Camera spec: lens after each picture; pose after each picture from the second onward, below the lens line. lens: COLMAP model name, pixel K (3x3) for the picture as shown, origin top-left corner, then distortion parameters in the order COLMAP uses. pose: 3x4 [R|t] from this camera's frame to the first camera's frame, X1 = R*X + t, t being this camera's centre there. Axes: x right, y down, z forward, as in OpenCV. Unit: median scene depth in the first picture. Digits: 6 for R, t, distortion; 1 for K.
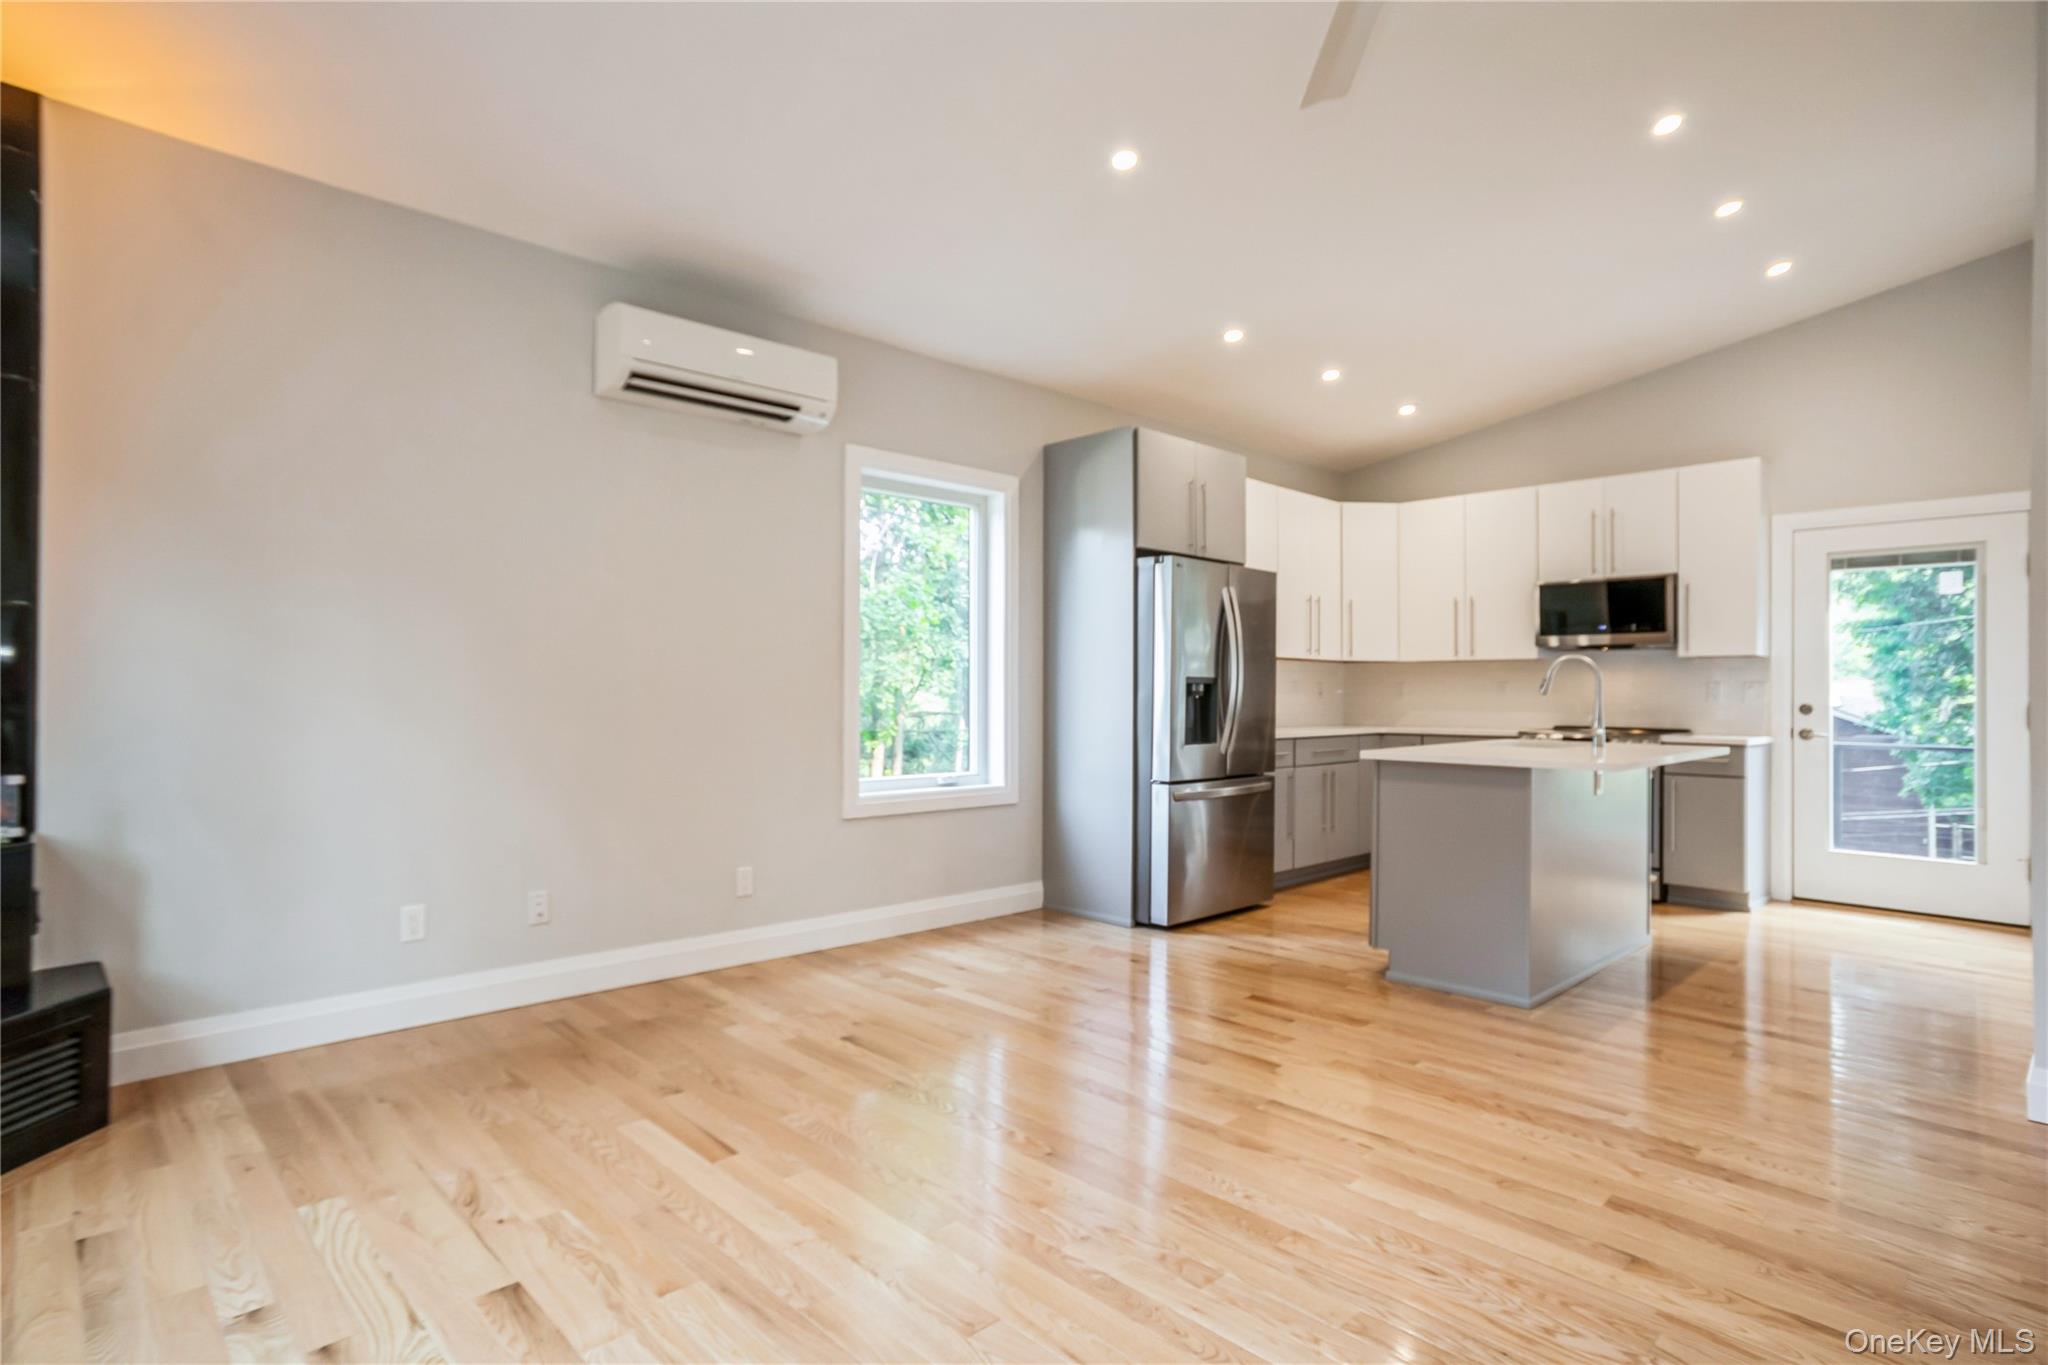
lens RADIAL K [[1048.4, 0, 1028.1], [0, 1048.4, 676.5], [0, 0, 1]] dist [-0.060410, 0.066559]
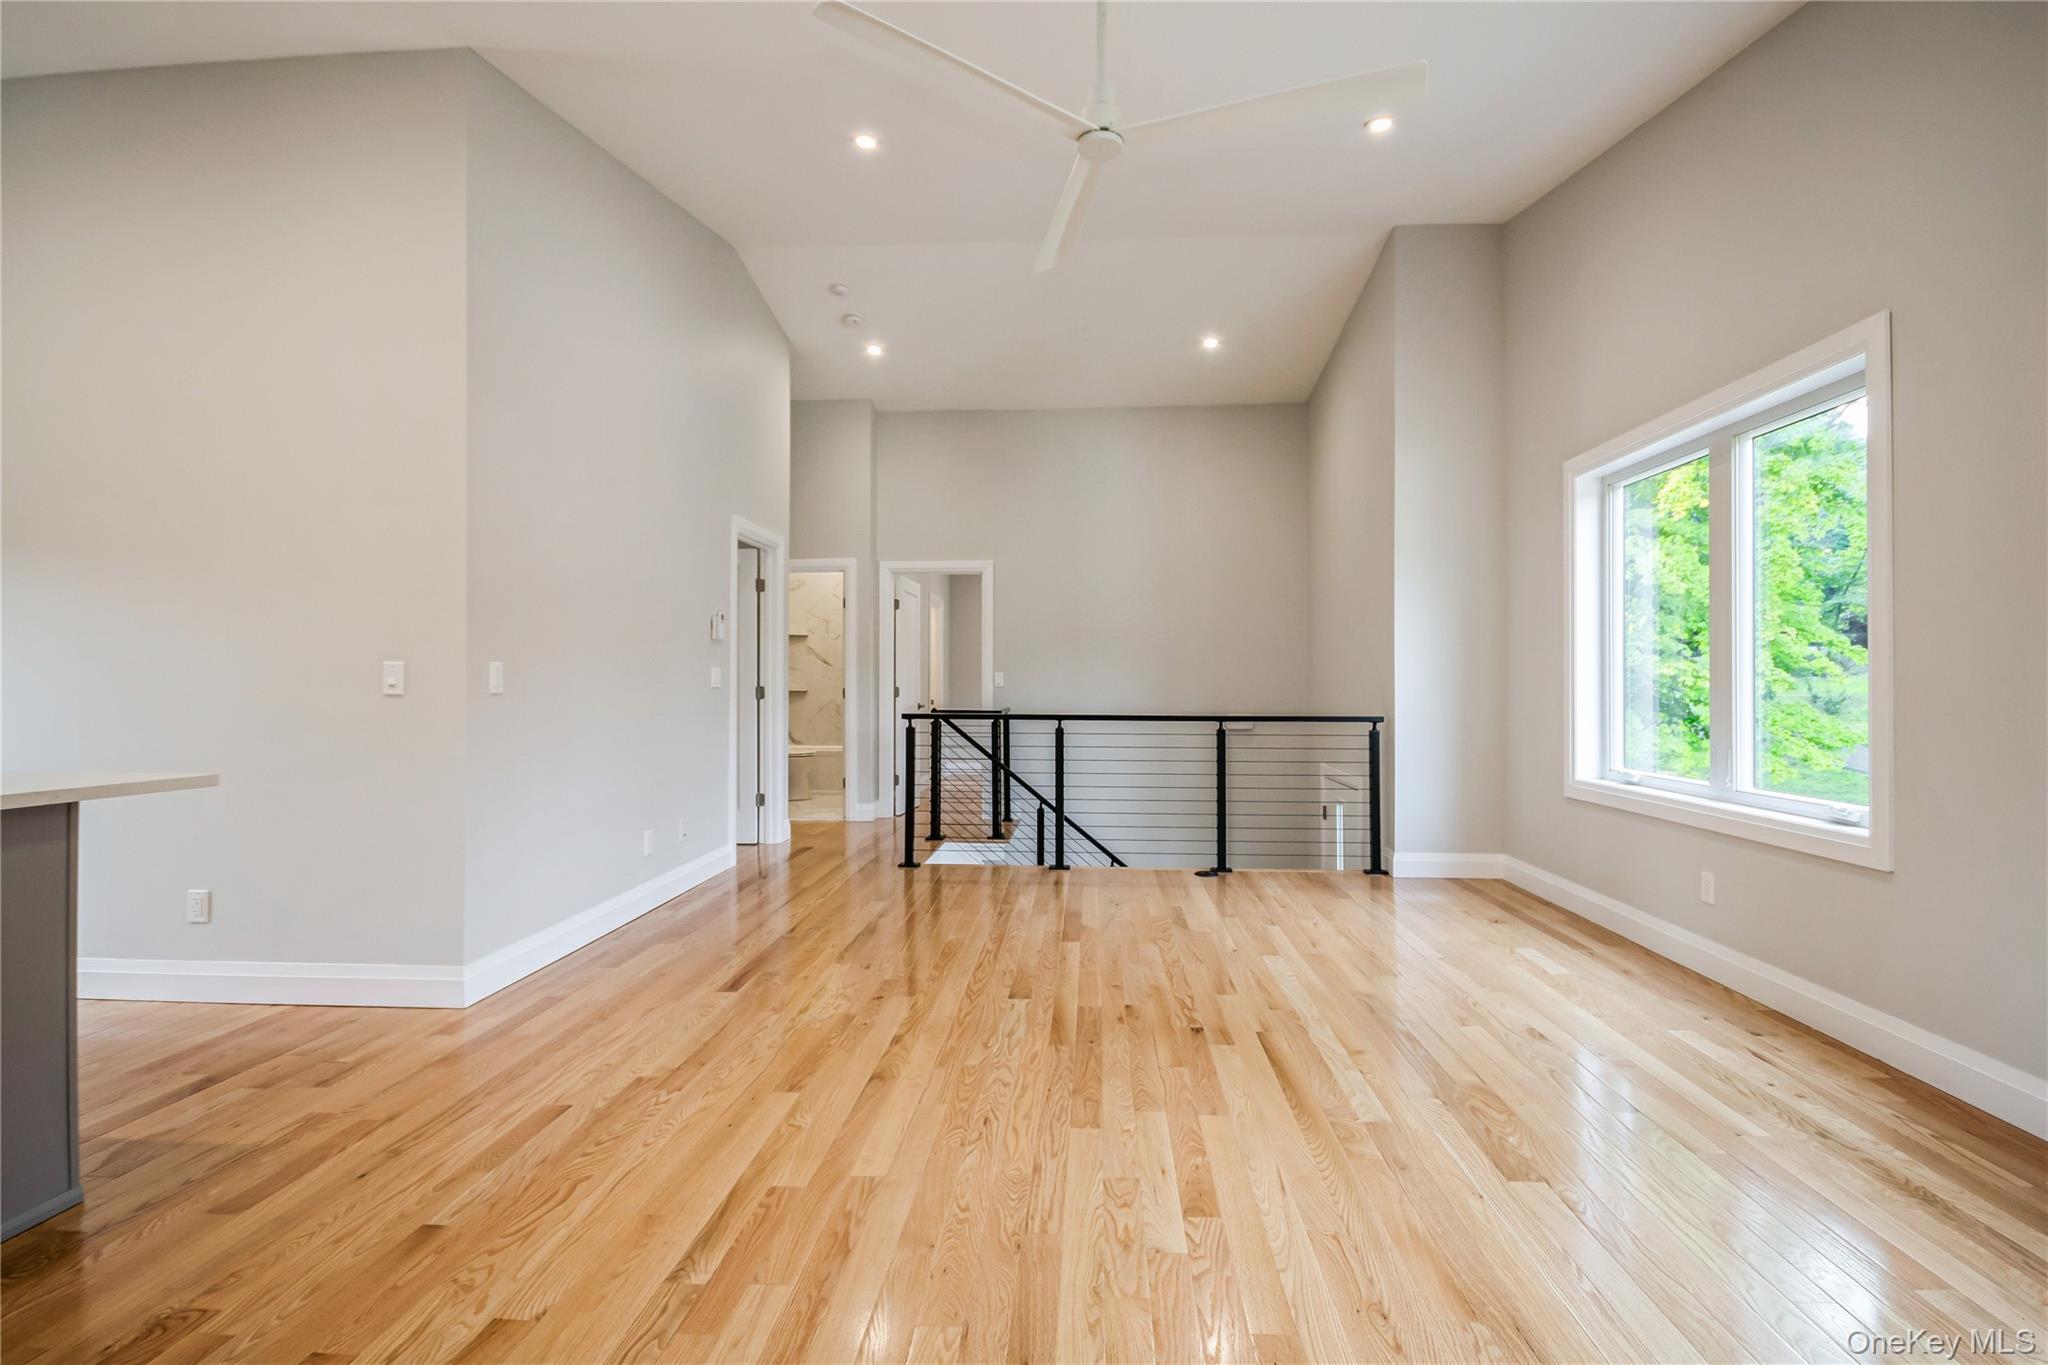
lens RADIAL K [[968.9, 0, 1051.6], [0, 968.9, 681.5], [0, 0, 1]] dist [0.000173, -0.007198]
pose [[-0.688958, -0.000643, 0.724801, -0.226504], [-0.016104, 0.999766, -0.014421, 0.013912], [-0.724623, -0.021608, -0.688807, 0.729106]]
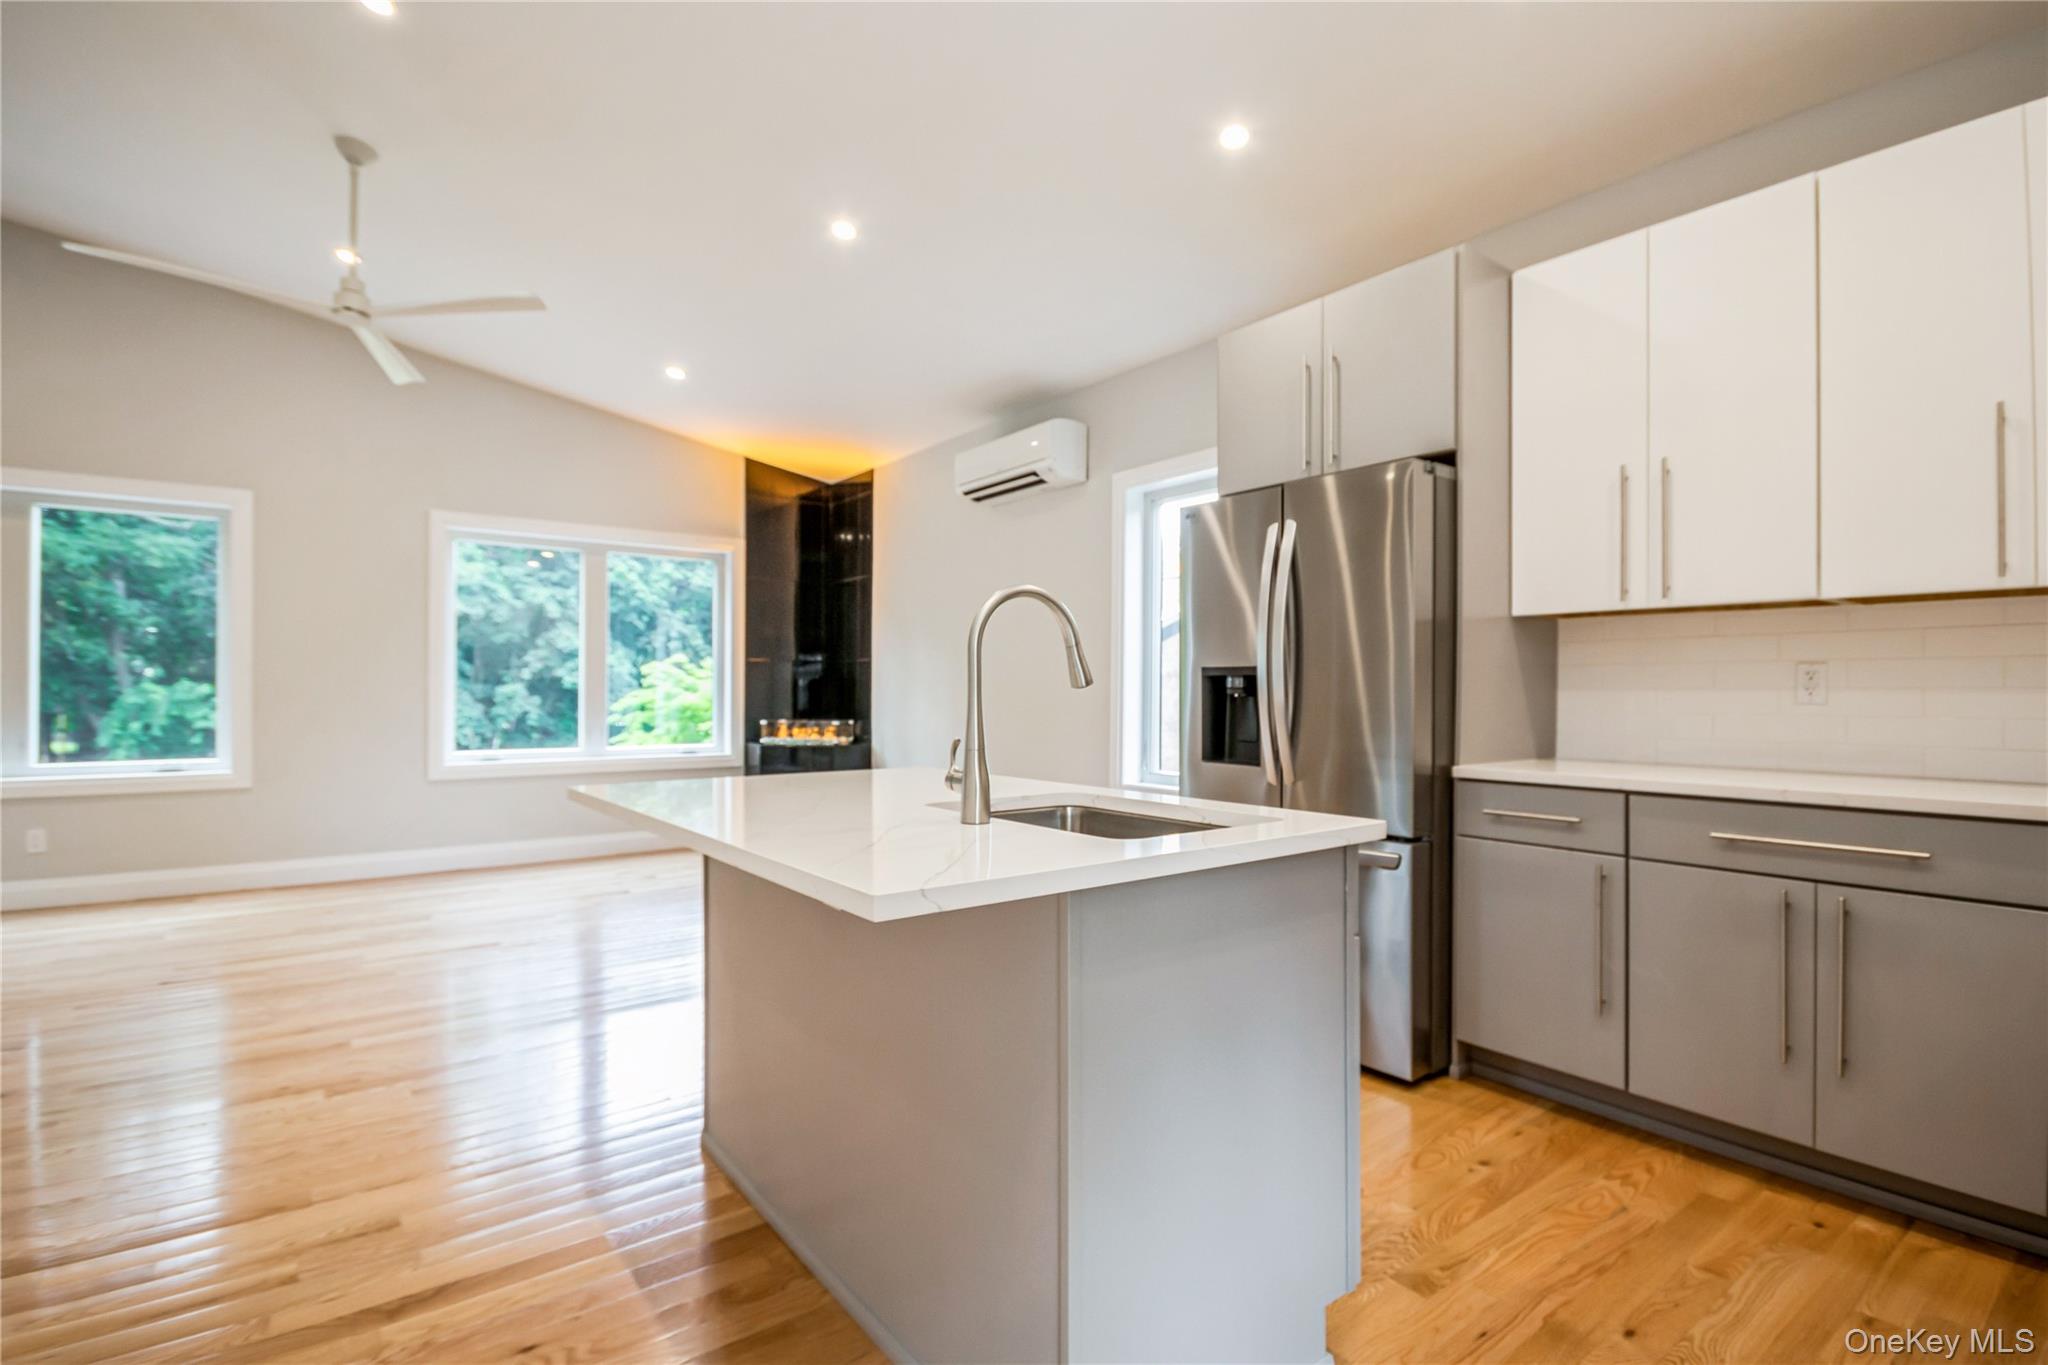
lens RADIAL K [[961.9, 0, 1023.9], [0, 961.9, 634.1], [0, 0, 1]] dist [0.028098, -0.021266]
pose [[-0.122667, -0.064617, -0.990342, 0.830936], [0.013370, 0.997680, -0.066752, 0.021968], [0.992358, -0.021429, -0.121519, 0.965089]]
